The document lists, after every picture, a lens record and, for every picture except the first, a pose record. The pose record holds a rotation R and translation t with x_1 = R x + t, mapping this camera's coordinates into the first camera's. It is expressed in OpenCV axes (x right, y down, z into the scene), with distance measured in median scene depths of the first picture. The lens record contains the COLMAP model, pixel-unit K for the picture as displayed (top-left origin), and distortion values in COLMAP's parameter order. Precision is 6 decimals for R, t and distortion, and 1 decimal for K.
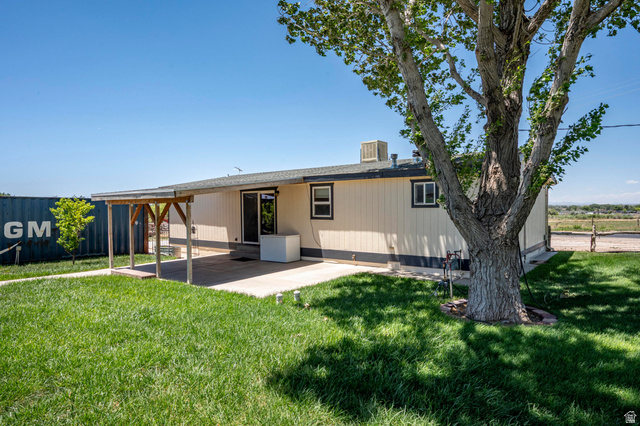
lens RADIAL K [[382.1, 0, 320.0], [0, 382.1, 213.0], [0, 0, 1]] dist [0.002497, 0.000127]
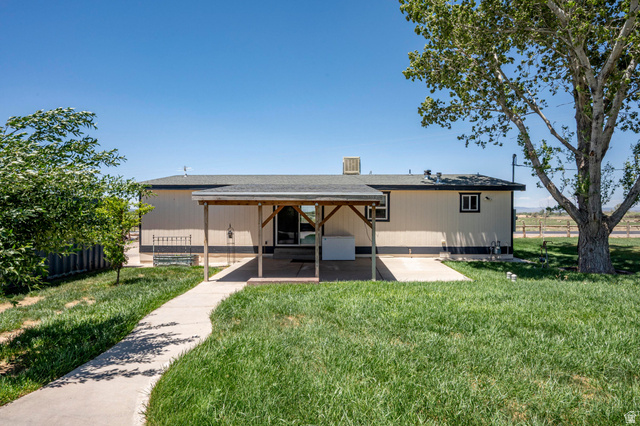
lens RADIAL K [[356.8, 0, 320.0], [0, 356.8, 213.0], [0, 0, 1]] dist [-0.003185, -0.000612]
pose [[0.789753, 0.008581, 0.613365, -0.754113], [0.000807, 0.999887, -0.015027, 0.005678], [-0.613425, 0.012363, 0.789656, 0.214401]]
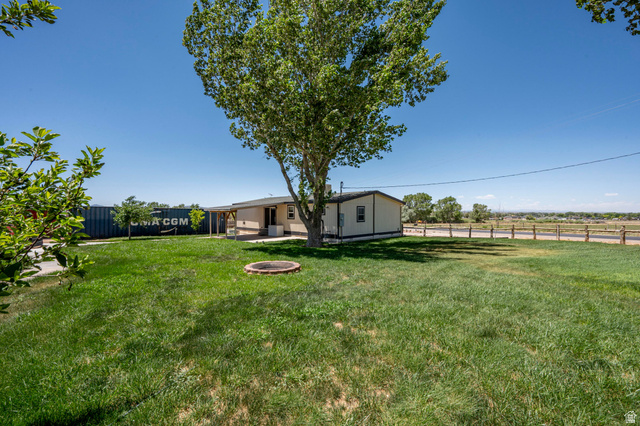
lens RADIAL K [[296.3, 0, 320.0], [0, 296.3, 213.0], [0, 0, 1]] dist [-0.000153, -0.000010]
pose [[0.989330, 0.010995, -0.145280, 0.444016], [-0.012392, 0.999885, -0.008714, -0.007645], [0.145167, 0.010422, 0.989352, -0.819165]]
